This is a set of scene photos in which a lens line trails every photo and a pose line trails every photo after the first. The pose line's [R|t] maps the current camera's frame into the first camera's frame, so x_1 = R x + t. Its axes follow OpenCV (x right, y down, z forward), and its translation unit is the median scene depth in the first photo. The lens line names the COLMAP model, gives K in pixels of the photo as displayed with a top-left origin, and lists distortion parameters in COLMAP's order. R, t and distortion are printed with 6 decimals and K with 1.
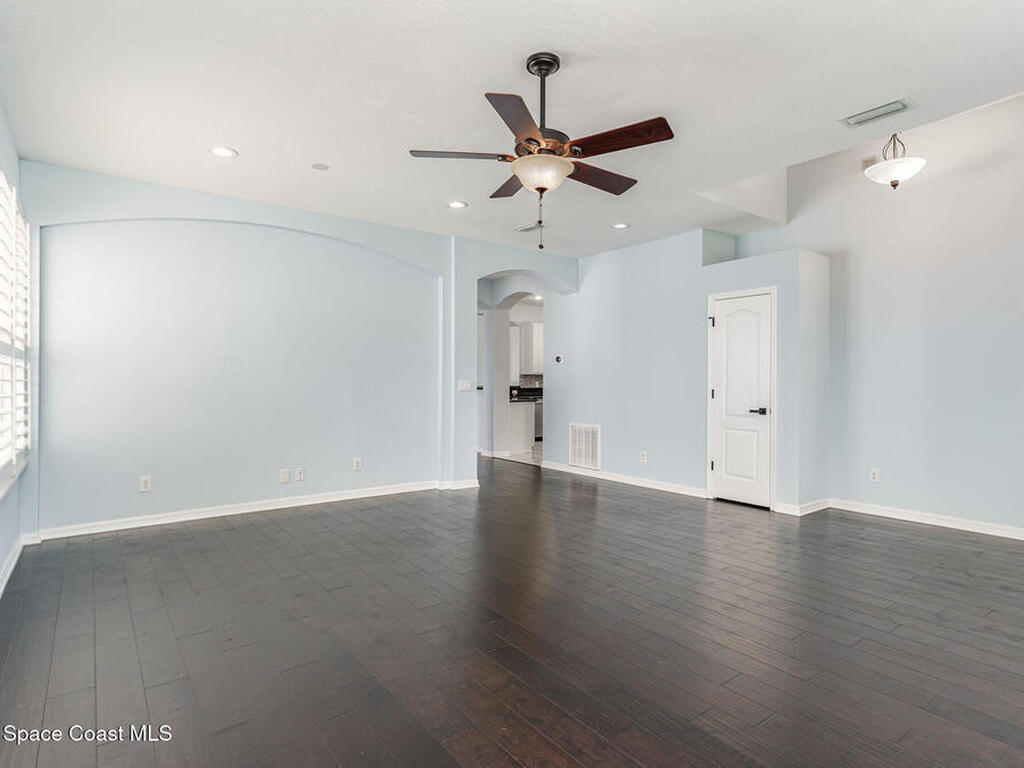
lens RADIAL K [[567.9, 0, 513.5], [0, 567.9, 379.0], [0, 0, 1]] dist [0.012214, 0.000020]
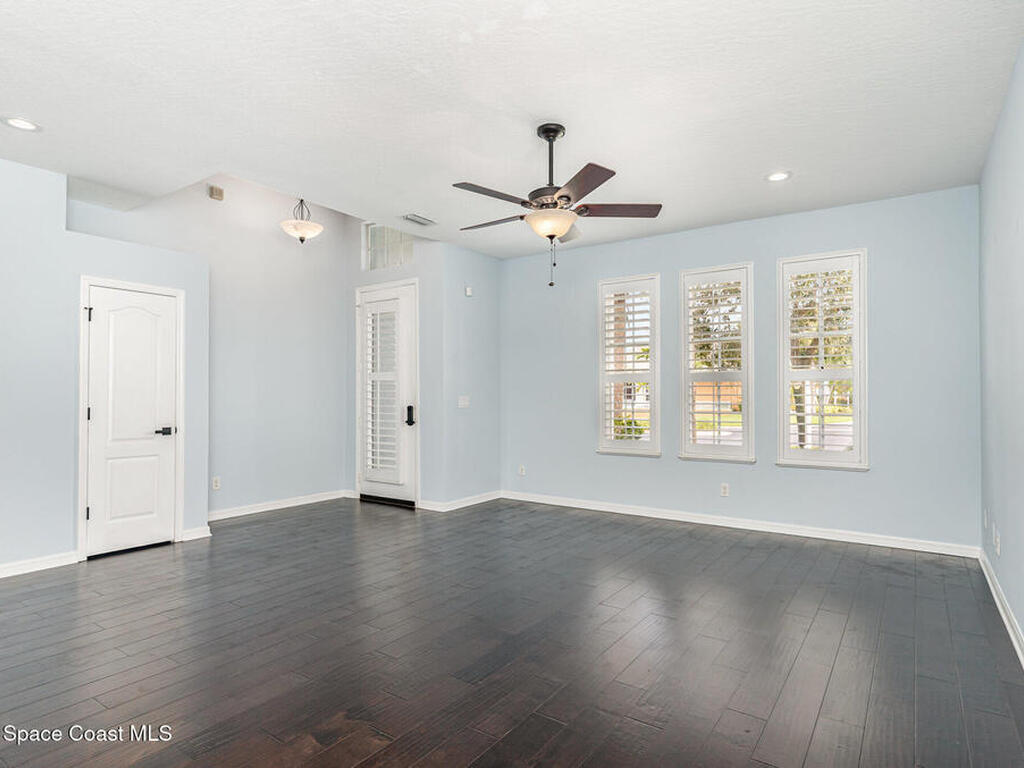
lens RADIAL K [[587.6, 0, 515.0], [0, 587.6, 394.4], [0, 0, 1]] dist [0.020817, 0.000204]
pose [[-0.324786, -0.000251, 0.945788, -0.594869], [-0.005778, 0.999982, -0.001718, -0.000638], [-0.945770, -0.006023, -0.324782, 0.807141]]
